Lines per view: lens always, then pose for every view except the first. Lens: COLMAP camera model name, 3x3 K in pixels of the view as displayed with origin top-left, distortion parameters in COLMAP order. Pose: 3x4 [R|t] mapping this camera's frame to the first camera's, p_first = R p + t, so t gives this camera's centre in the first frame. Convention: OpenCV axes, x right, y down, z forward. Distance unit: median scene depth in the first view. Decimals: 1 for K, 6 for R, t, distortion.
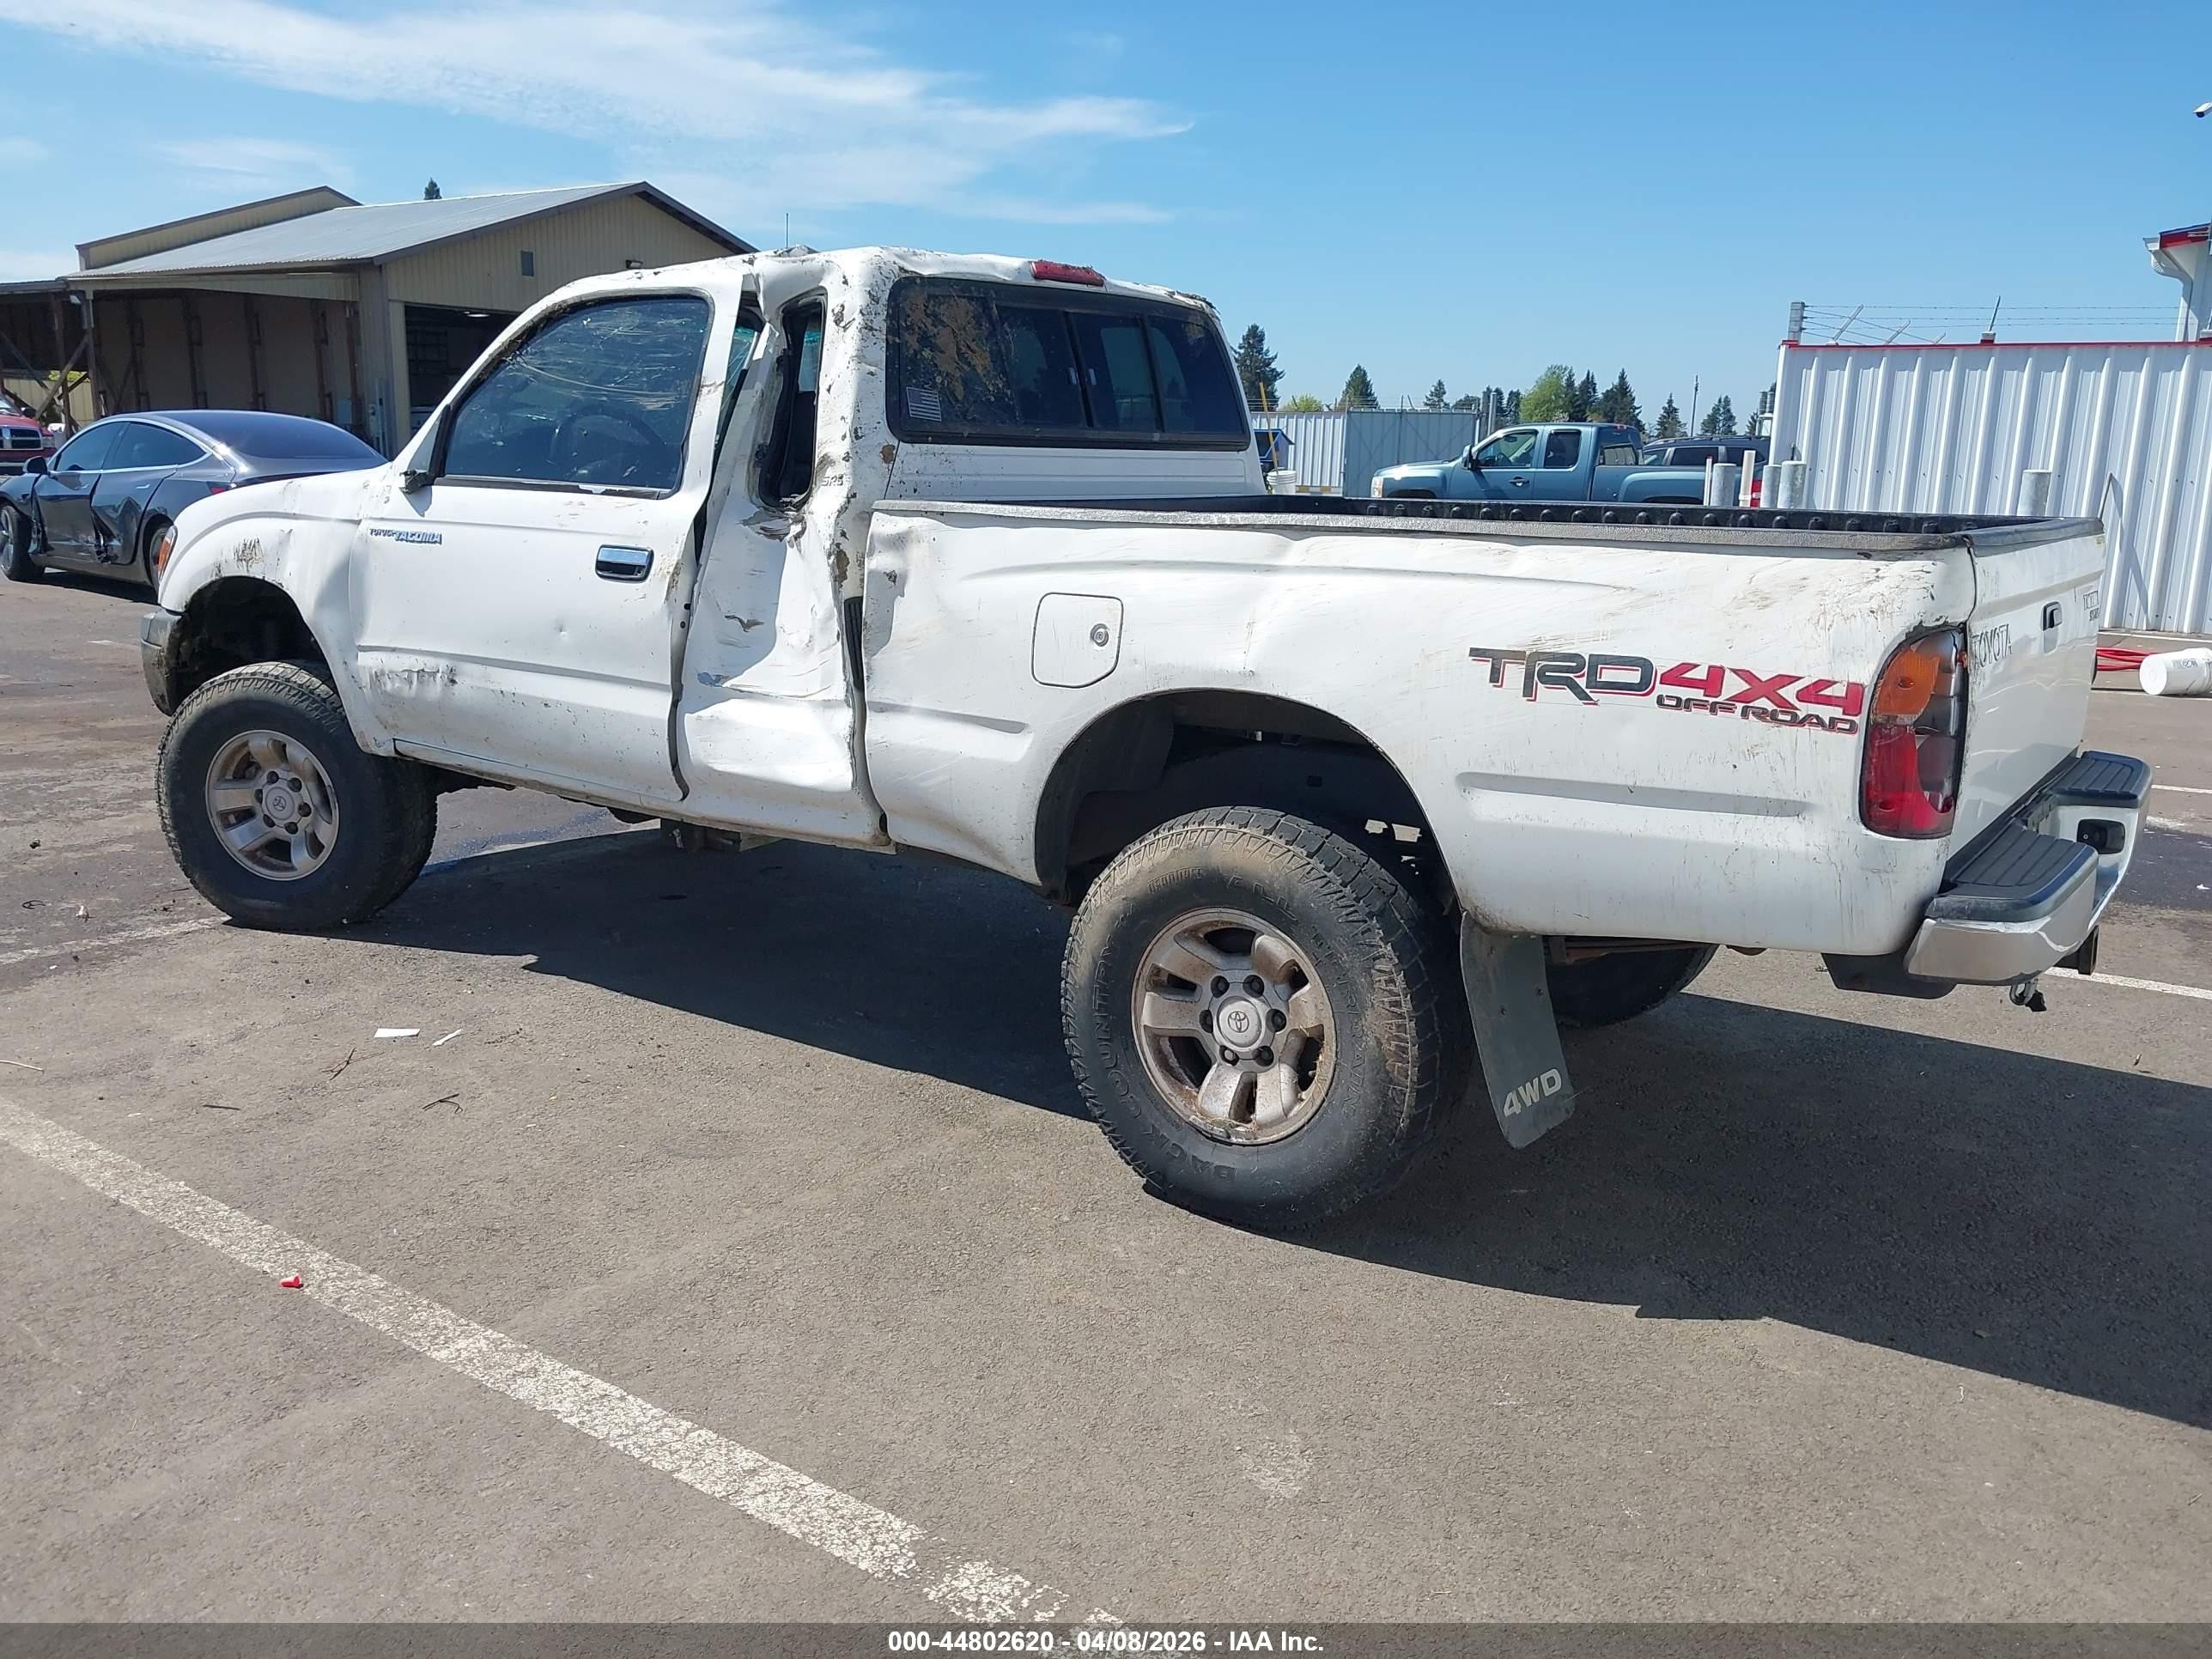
lens RADIAL K [[1780.2, 0, 1116.0], [0, 1780.2, 834.7], [0, 0, 1]] dist [0.009989, -0.004004]
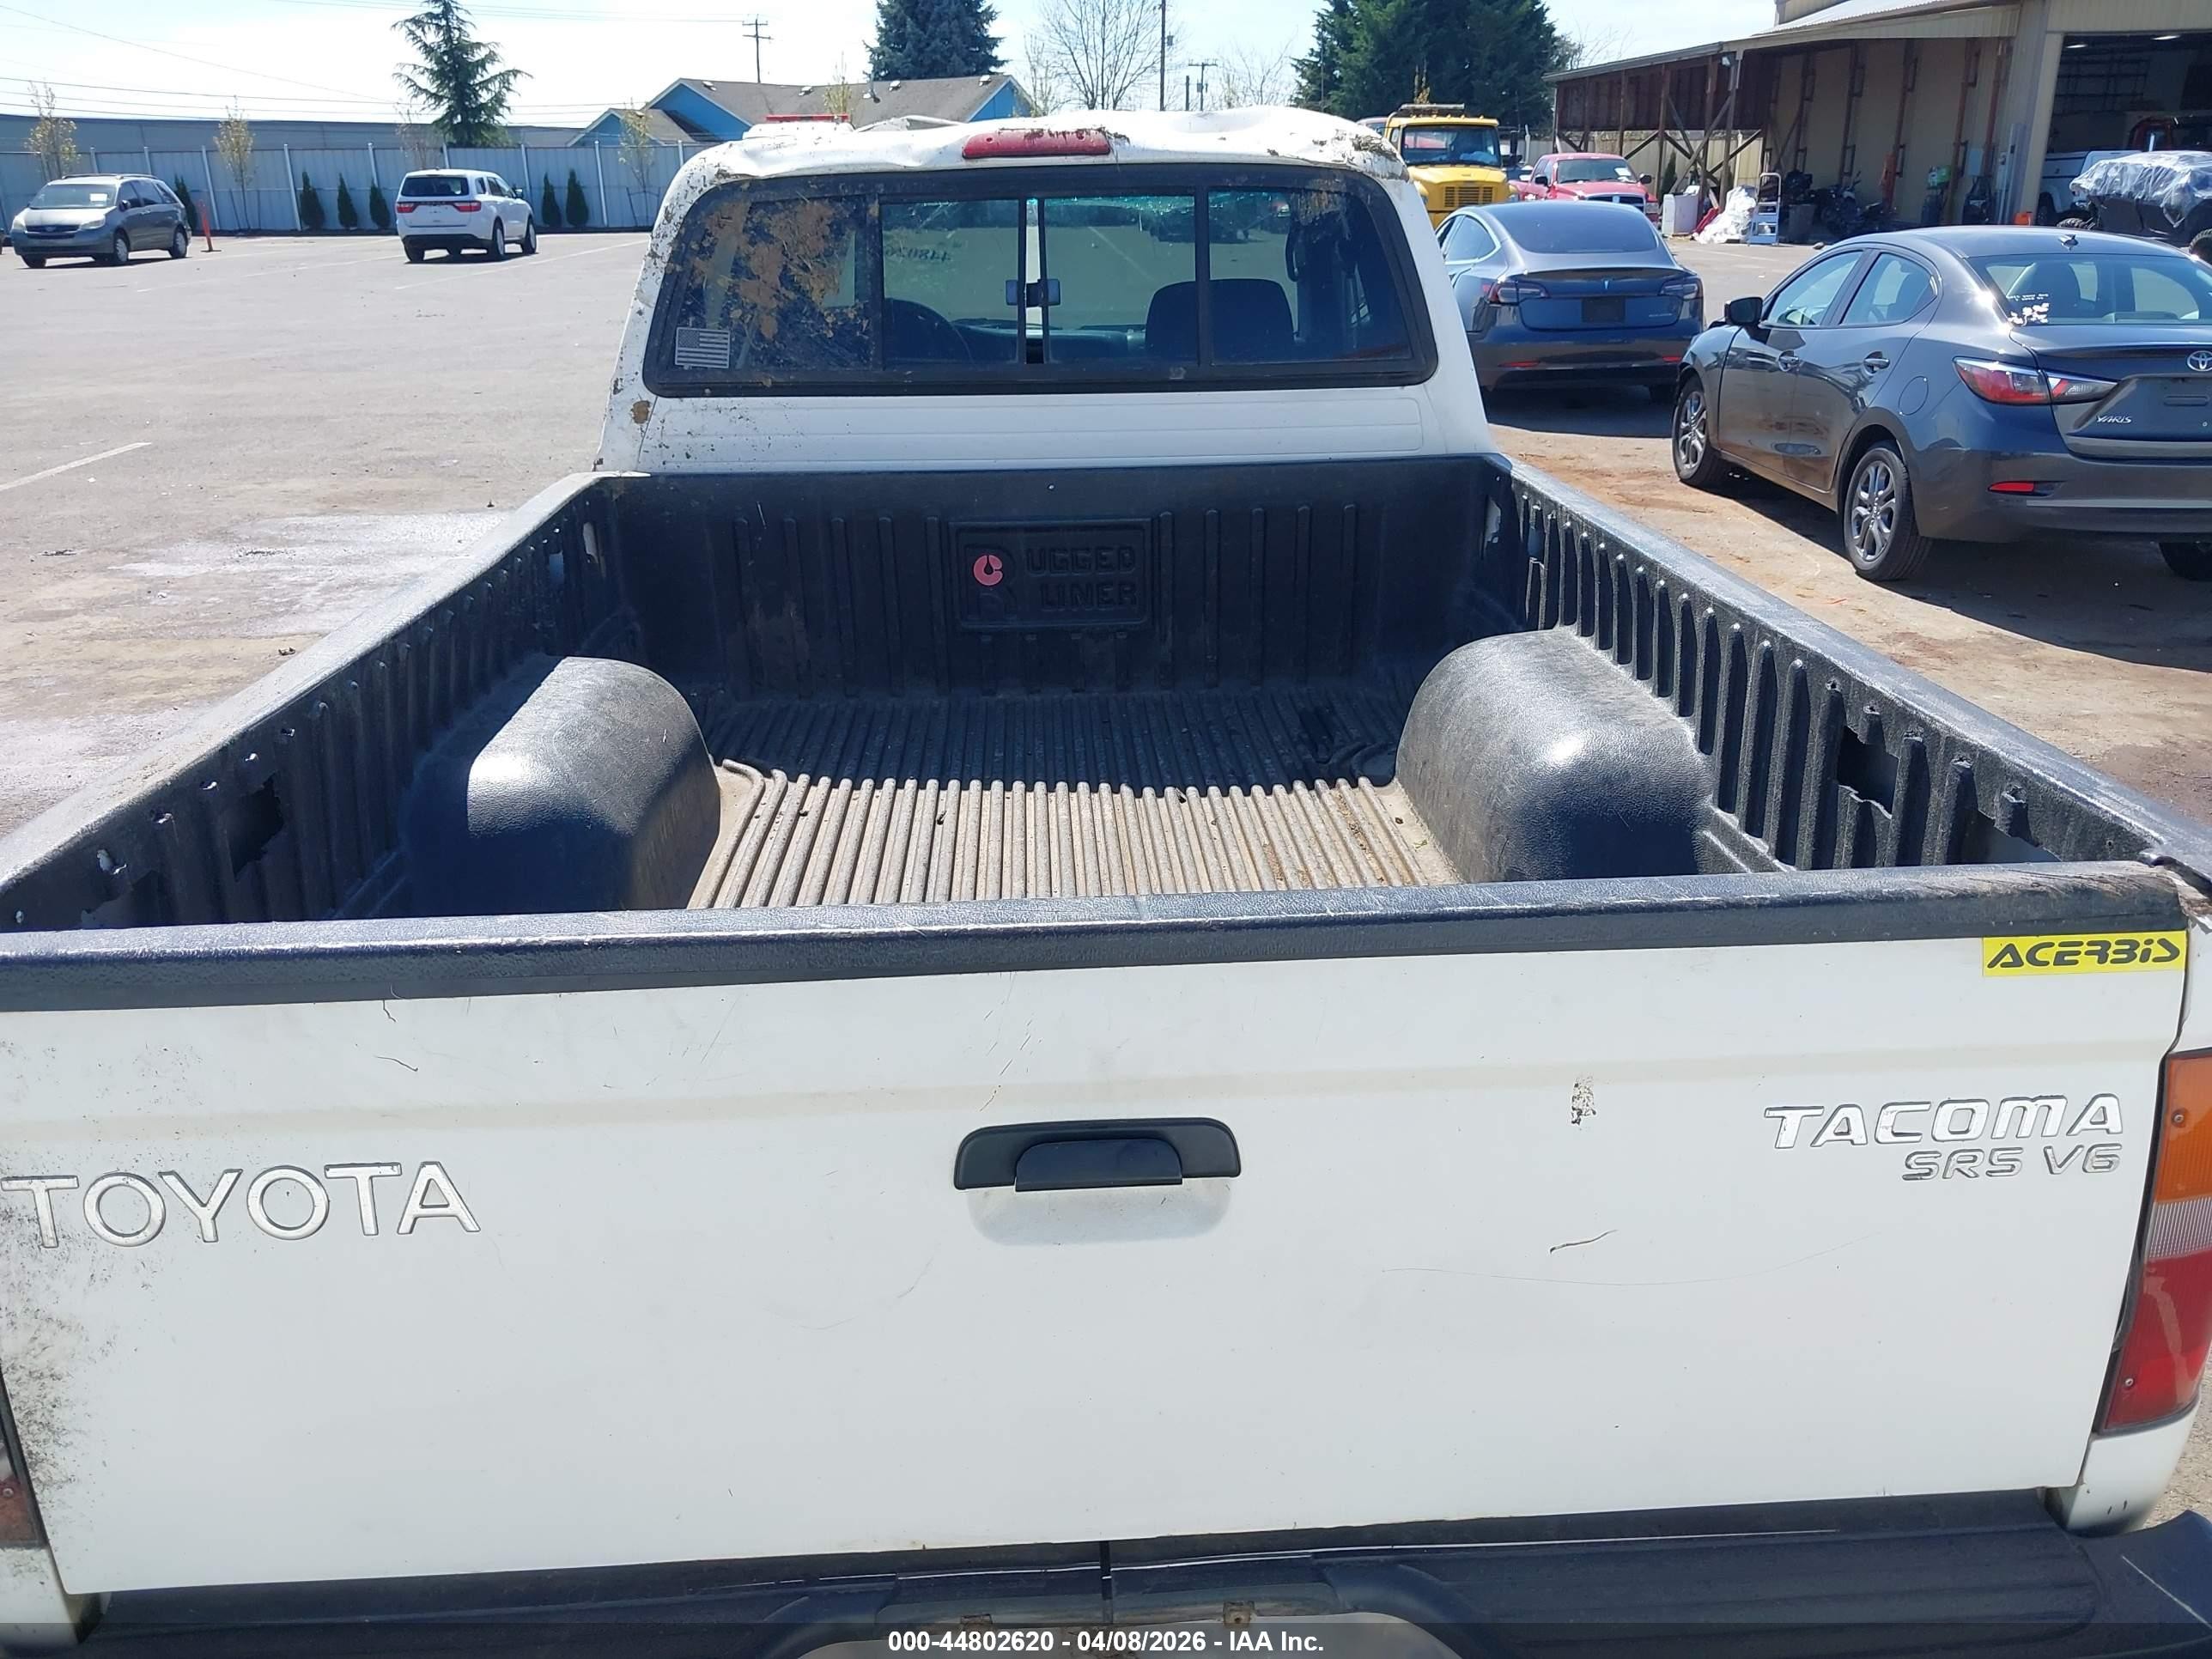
lens RADIAL K [[1734.9, 0, 1108.6], [0, 1734.9, 851.7], [0, 0, 1]] dist [0.003759, -0.003495]
pose [[0.614723, 0.260245, -0.744572, 0.508363], [-0.143935, 0.965161, 0.218512, -0.184082], [0.775499, -0.027154, 0.630765, 0.532490]]
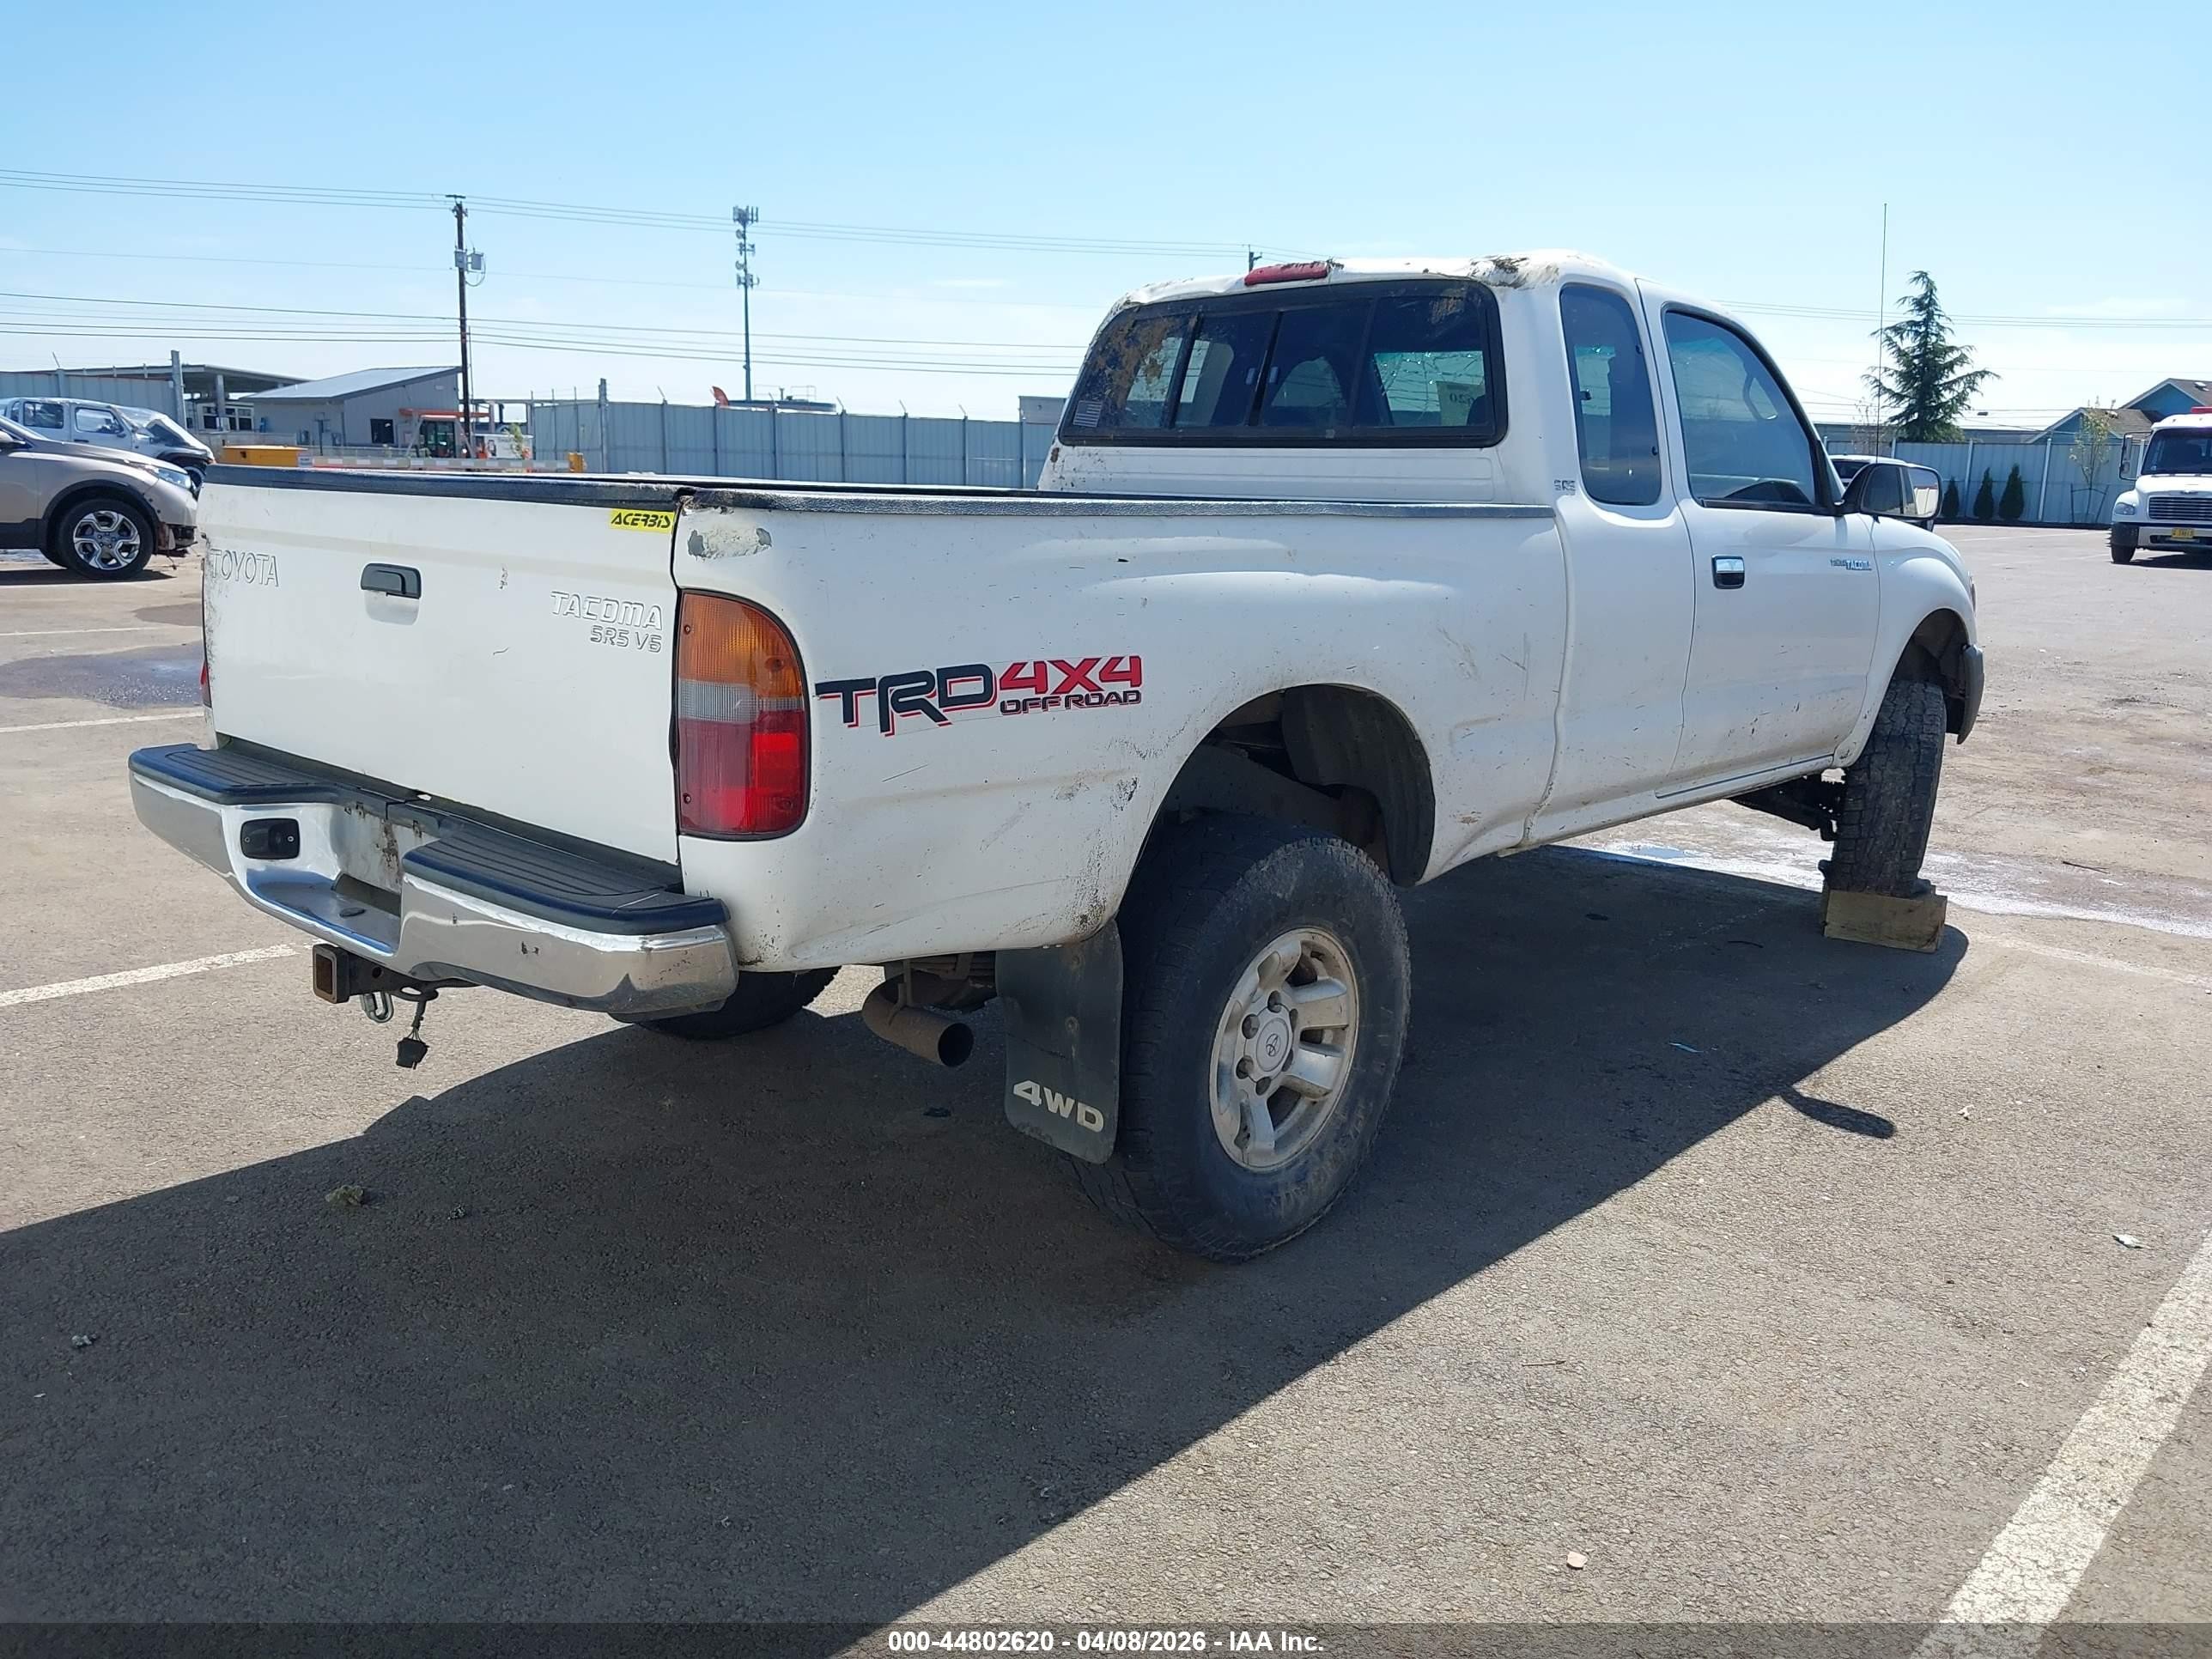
lens RADIAL K [[1734.9, 0, 1108.6], [0, 1734.9, 851.7], [0, 0, 1]] dist [0.003759, -0.003495]
pose [[-0.134489, 0.190514, -0.972428, 0.865642], [-0.238574, 0.946252, 0.218380, -0.185015], [0.961767, 0.261366, -0.081809, 0.974183]]
